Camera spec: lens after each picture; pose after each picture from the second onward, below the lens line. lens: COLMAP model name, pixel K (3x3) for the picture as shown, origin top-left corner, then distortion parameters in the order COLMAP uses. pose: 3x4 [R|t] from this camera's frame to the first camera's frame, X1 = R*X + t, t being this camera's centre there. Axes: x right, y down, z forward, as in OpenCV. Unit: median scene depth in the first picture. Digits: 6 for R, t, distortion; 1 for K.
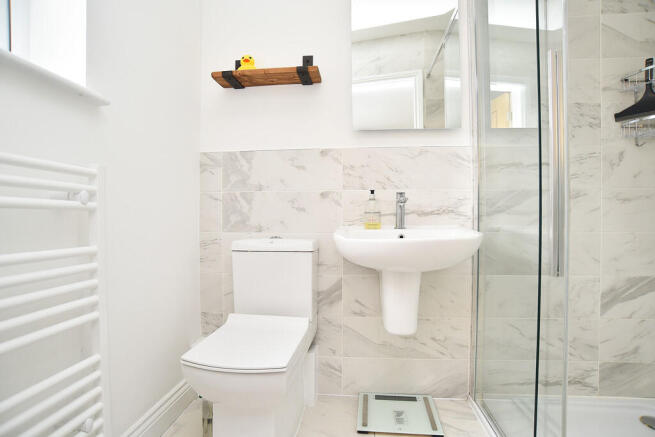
lens RADIAL K [[346.9, 0, 327.5], [0, 346.9, 218.5], [0, 0, 1]] dist [-0.034884, 0.000553]
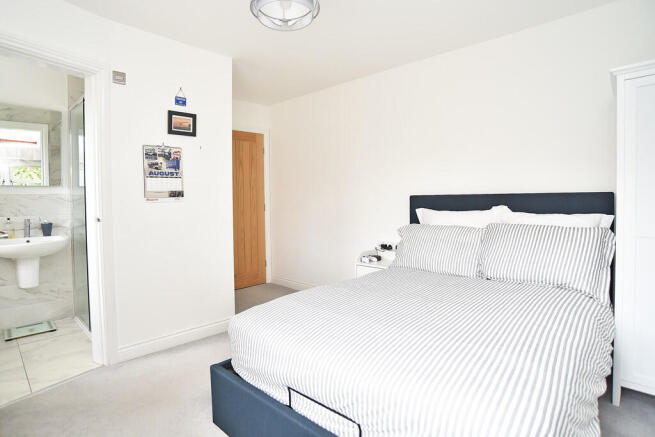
lens RADIAL K [[346.9, 0, 327.5], [0, 346.9, 218.5], [0, 0, 1]] dist [-0.034884, 0.000553]
pose [[0.616061, -0.029433, 0.787148, -0.238207], [0.006838, 0.999464, 0.032020, -0.119186], [-0.787669, -0.014344, 0.615932, -1.474589]]
